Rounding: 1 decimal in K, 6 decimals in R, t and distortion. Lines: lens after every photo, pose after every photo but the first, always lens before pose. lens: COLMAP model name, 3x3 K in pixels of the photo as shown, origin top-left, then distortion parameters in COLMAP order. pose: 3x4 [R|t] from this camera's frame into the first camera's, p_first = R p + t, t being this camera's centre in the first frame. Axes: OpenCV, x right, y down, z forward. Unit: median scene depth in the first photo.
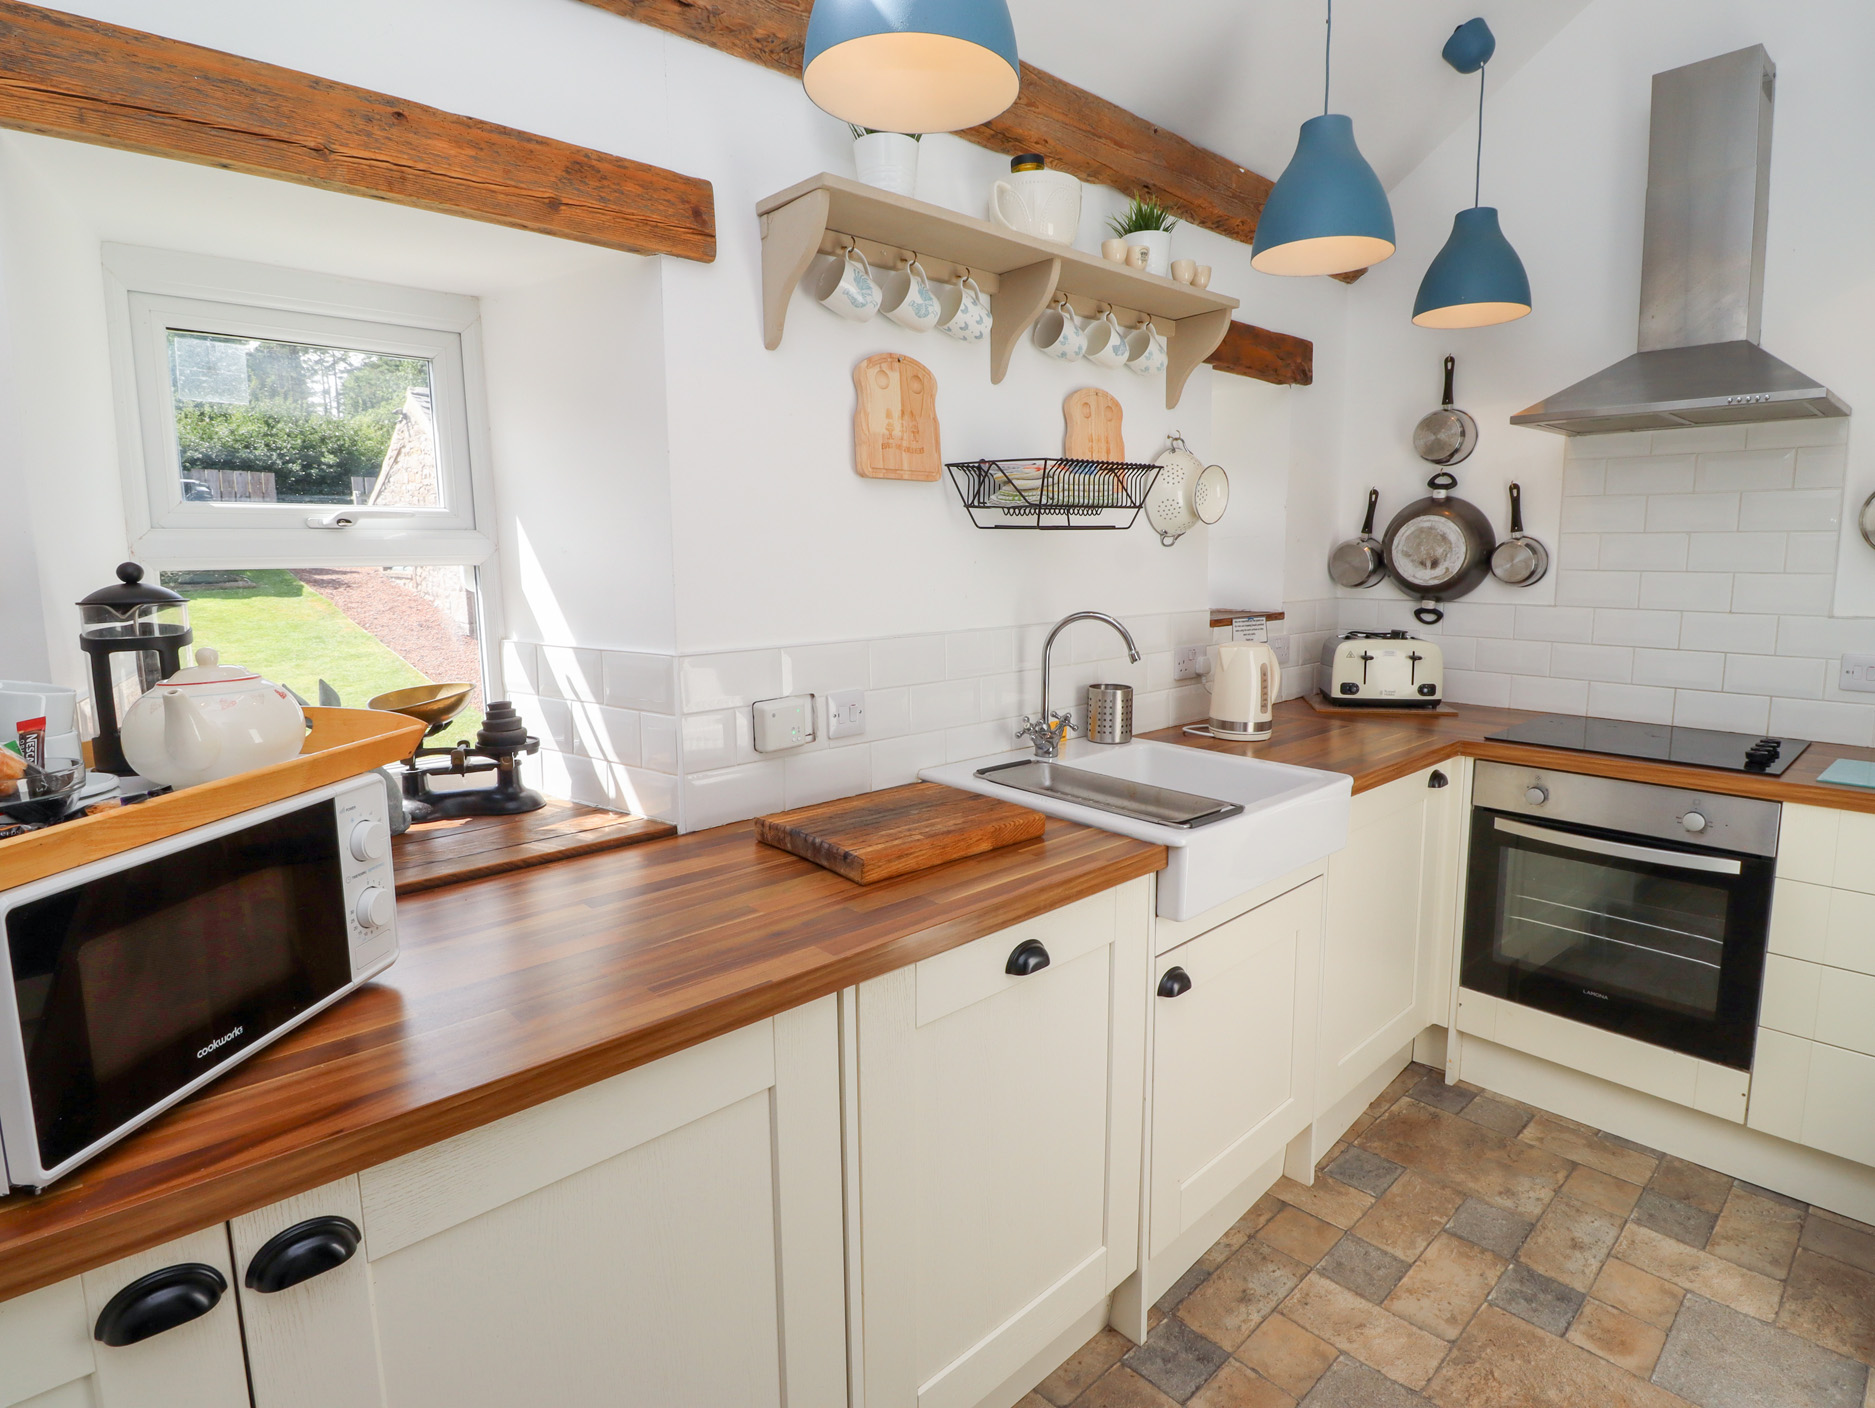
lens RADIAL K [[990.7, 0, 946.7], [0, 990.7, 678.2], [0, 0, 1]] dist [-0.001243, -0.013154]
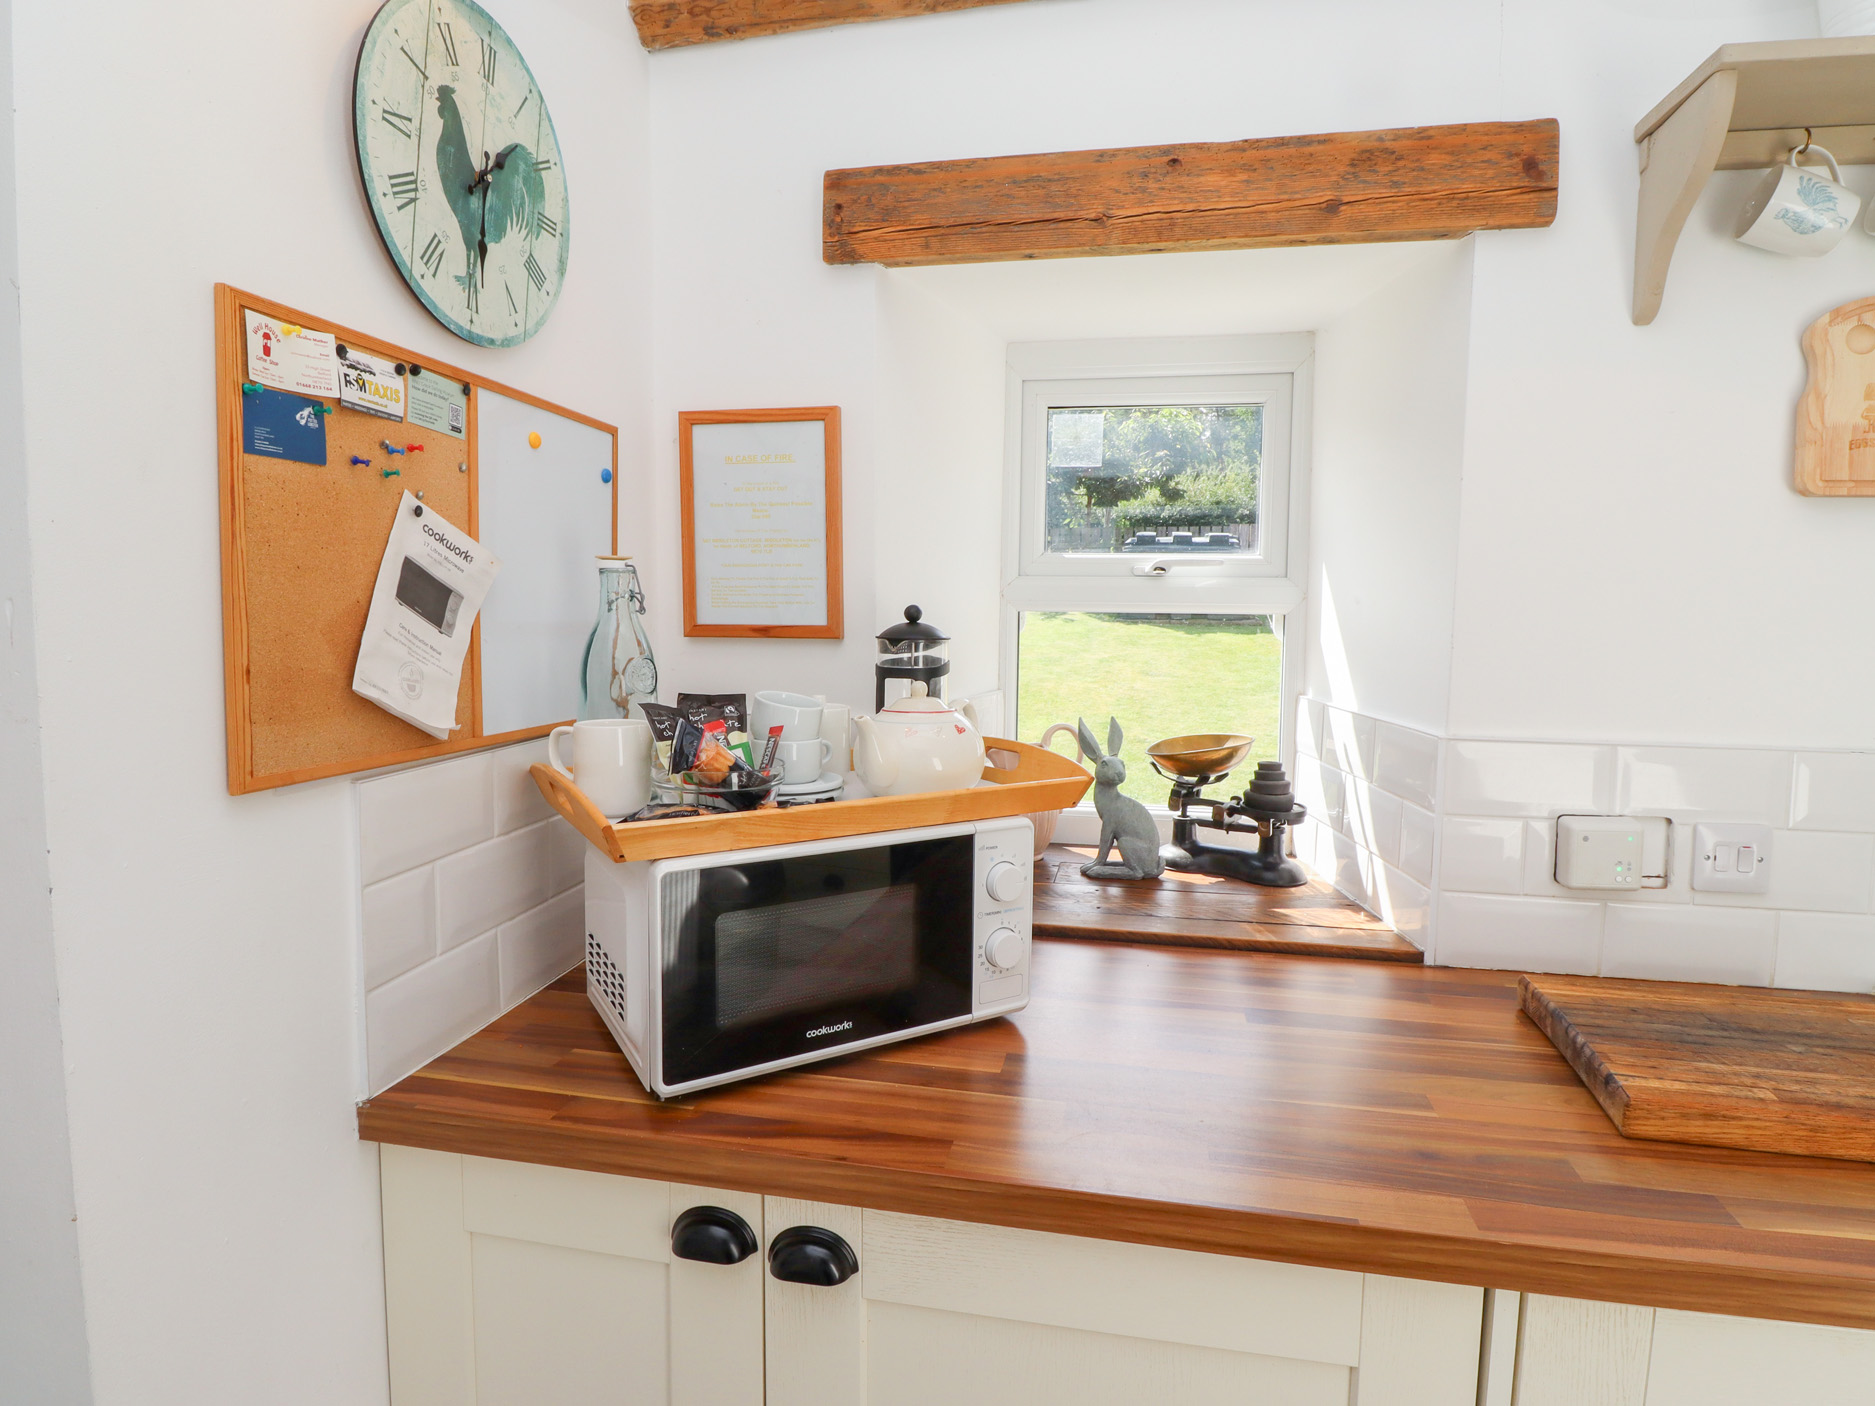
lens RADIAL K [[990.7, 0, 946.3], [0, 990.7, 677.5], [0, 0, 1]] dist [-0.001243, -0.013154]
pose [[0.589405, 0.080607, -0.803806, 0.108209], [-0.117857, 0.992943, 0.013153, -0.030436], [0.799194, 0.086982, 0.594746, 0.193676]]
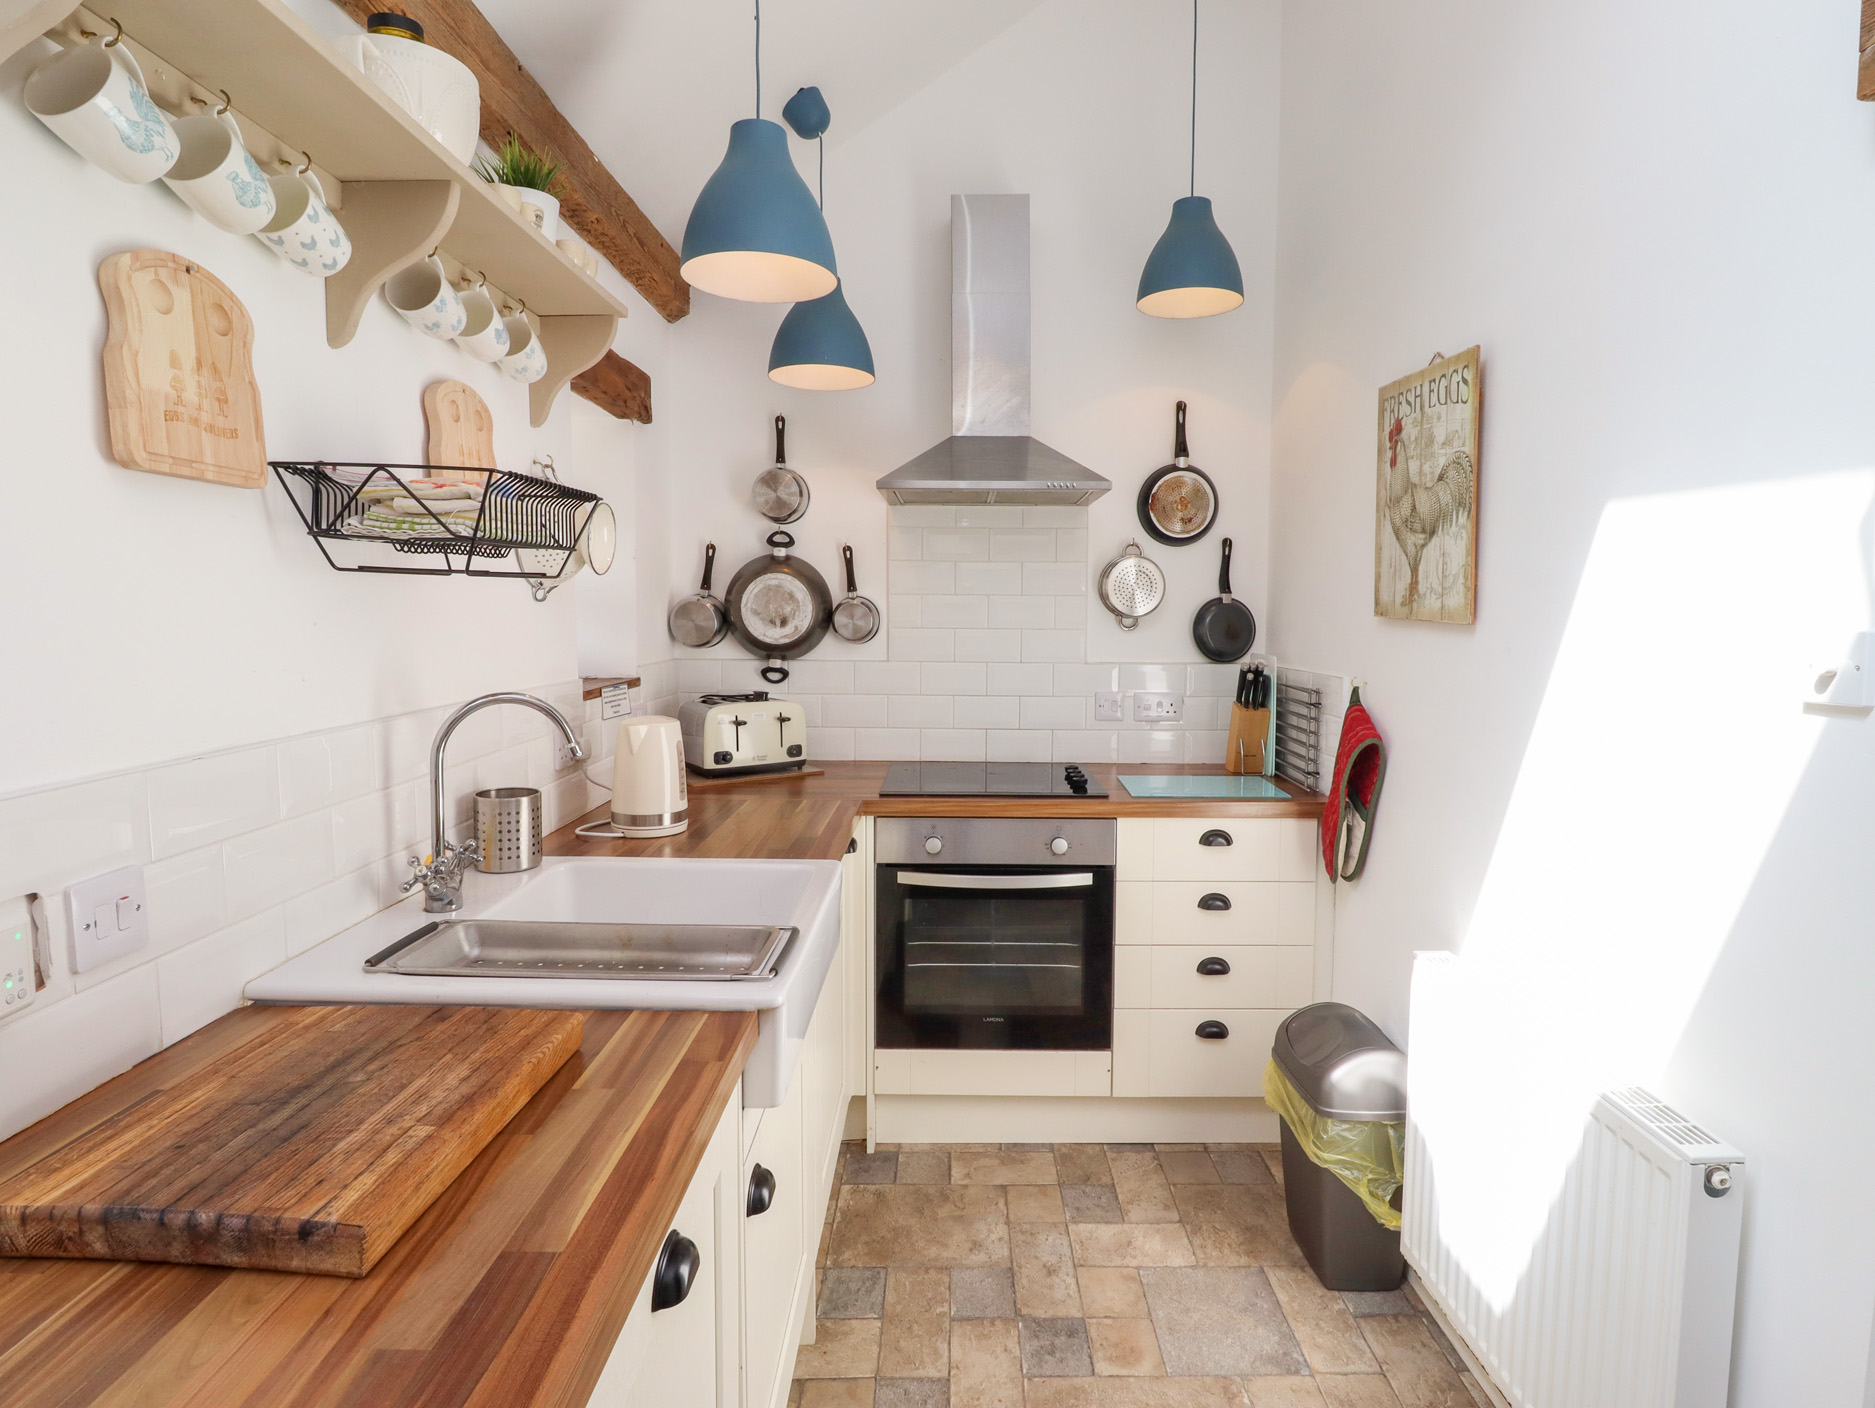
lens RADIAL K [[990.7, 0, 973.1], [0, 990.7, 674.7], [0, 0, 1]] dist [-0.001243, -0.013154]
pose [[0.672342, -0.041837, 0.739058, -0.175645], [0.085276, 0.996132, -0.021188, -0.042293], [-0.735313, 0.077269, 0.673309, 0.320644]]
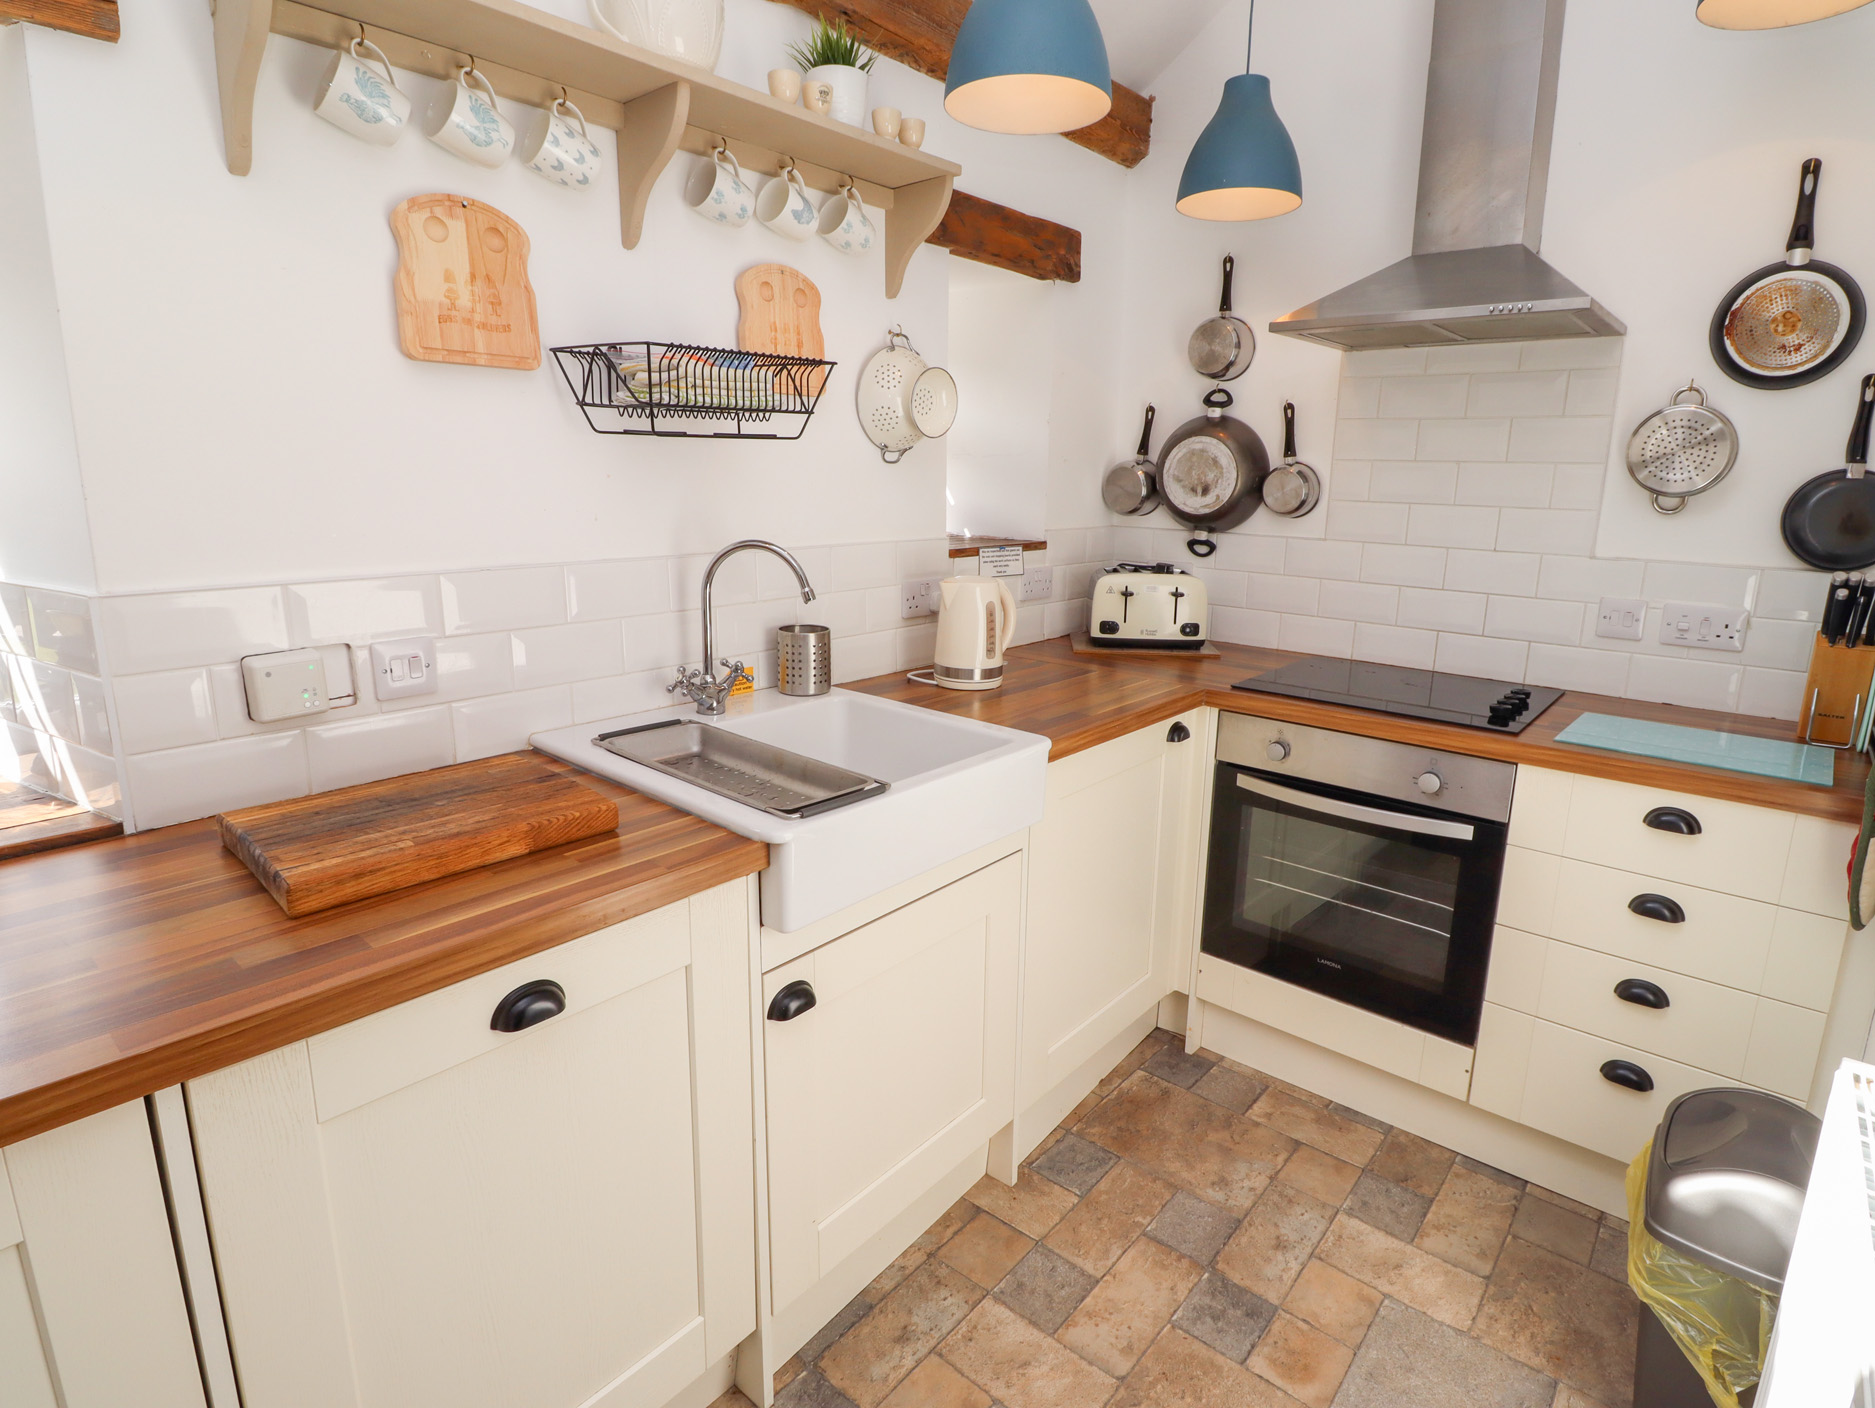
lens RADIAL K [[990.7, 0, 949.2], [0, 990.7, 681.7], [0, 0, 1]] dist [-0.001243, -0.013154]
pose [[0.992729, -0.001558, 0.120360, 0.237018], [-0.008630, 0.996422, 0.084075, -0.023577], [-0.120060, -0.084502, 0.989164, 0.178633]]
